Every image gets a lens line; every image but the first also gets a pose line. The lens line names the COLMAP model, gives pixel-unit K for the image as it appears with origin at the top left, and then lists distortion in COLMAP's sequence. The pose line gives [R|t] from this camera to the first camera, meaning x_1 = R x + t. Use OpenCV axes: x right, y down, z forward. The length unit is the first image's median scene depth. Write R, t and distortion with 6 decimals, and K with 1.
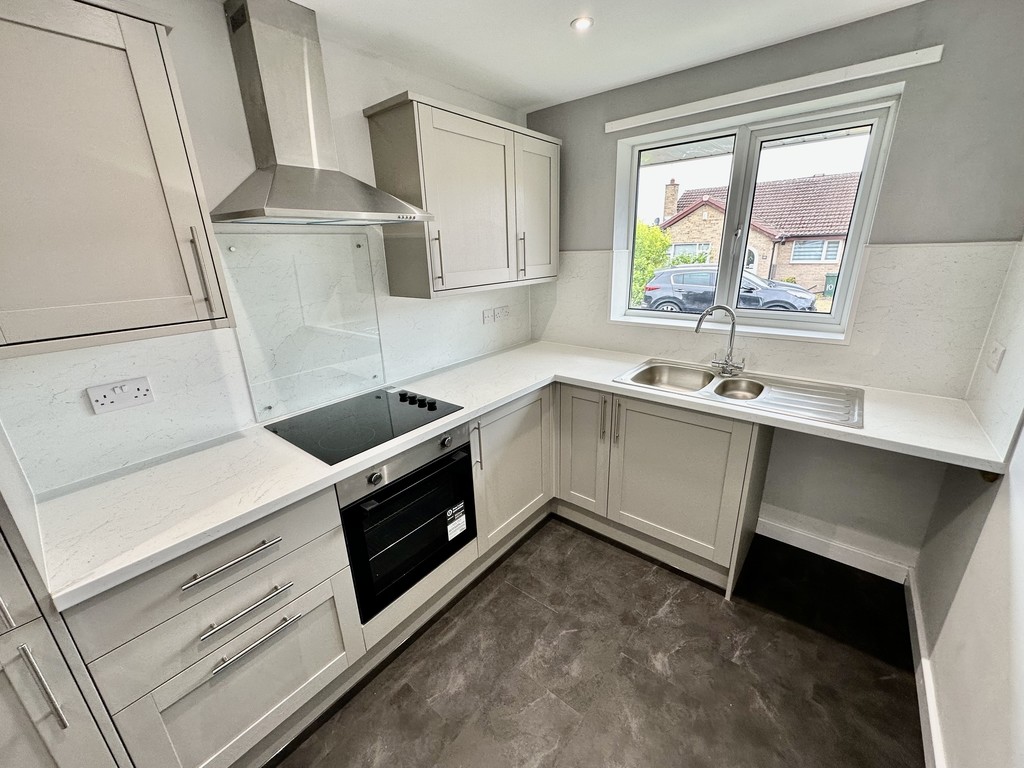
lens RADIAL K [[408.0, 0, 511.6], [0, 408.0, 383.3], [0, 0, 1]] dist [-0.002412, 0.000768]
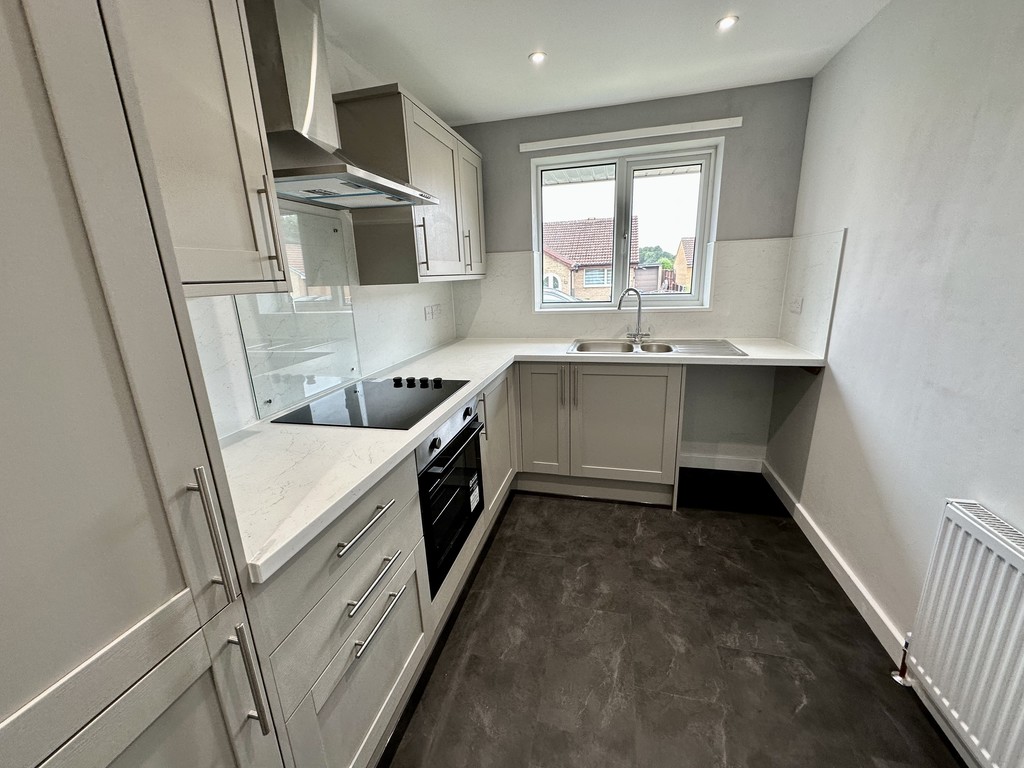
lens RADIAL K [[408.0, 0, 512.2], [0, 408.0, 383.3], [0, 0, 1]] dist [-0.002412, 0.000768]
pose [[0.906558, -0.113271, 0.406599, -0.446544], [0.142530, 0.988886, -0.042300, 0.124664], [-0.397289, 0.096300, 0.912627, -0.008884]]
